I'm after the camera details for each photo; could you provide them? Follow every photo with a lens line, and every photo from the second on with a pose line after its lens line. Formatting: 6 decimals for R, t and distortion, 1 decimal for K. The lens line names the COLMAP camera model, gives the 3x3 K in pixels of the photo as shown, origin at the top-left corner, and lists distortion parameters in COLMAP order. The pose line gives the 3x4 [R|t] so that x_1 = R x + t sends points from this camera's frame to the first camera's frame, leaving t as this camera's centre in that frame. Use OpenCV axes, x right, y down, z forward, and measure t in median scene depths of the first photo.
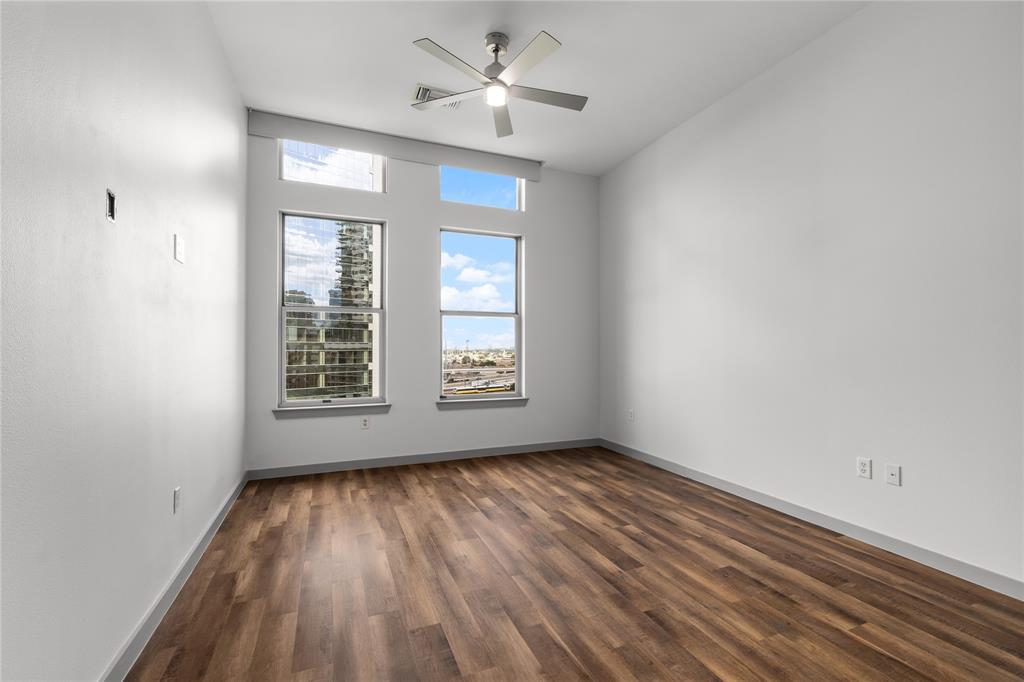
lens RADIAL K [[437.0, 0, 513.9], [0, 437.0, 339.8], [0, 0, 1]] dist [0.007331, 0.000180]
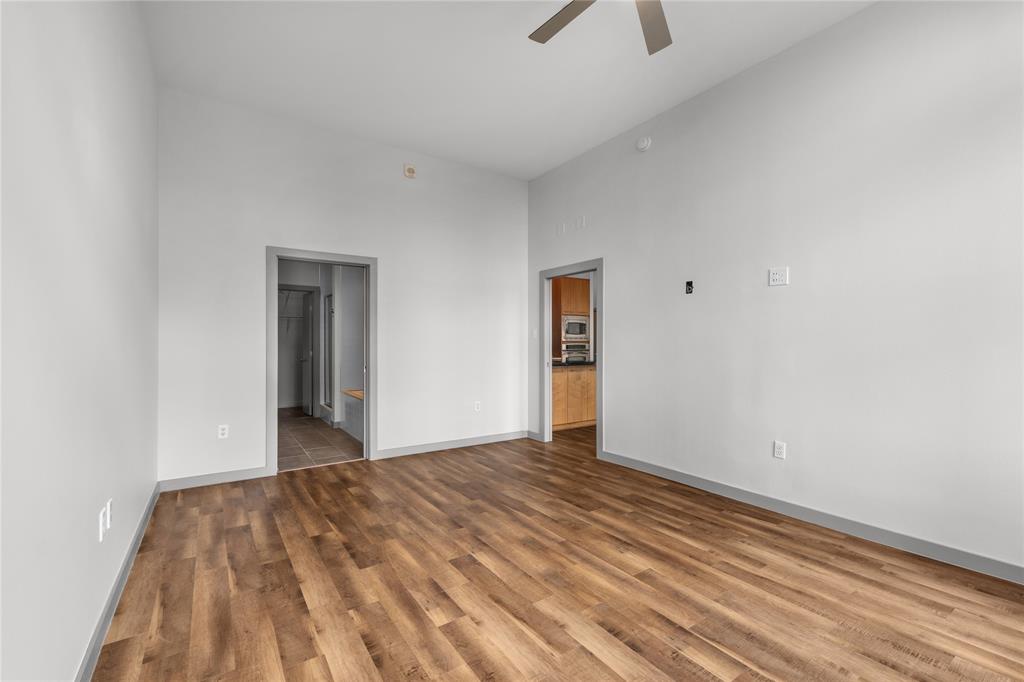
lens RADIAL K [[437.0, 0, 513.9], [0, 437.0, 339.8], [0, 0, 1]] dist [0.007331, 0.000180]
pose [[-0.978264, -0.002739, -0.207344, 0.359107], [0.002525, 0.999681, -0.025117, 0.027674], [0.207347, -0.025095, -0.977946, 2.031345]]
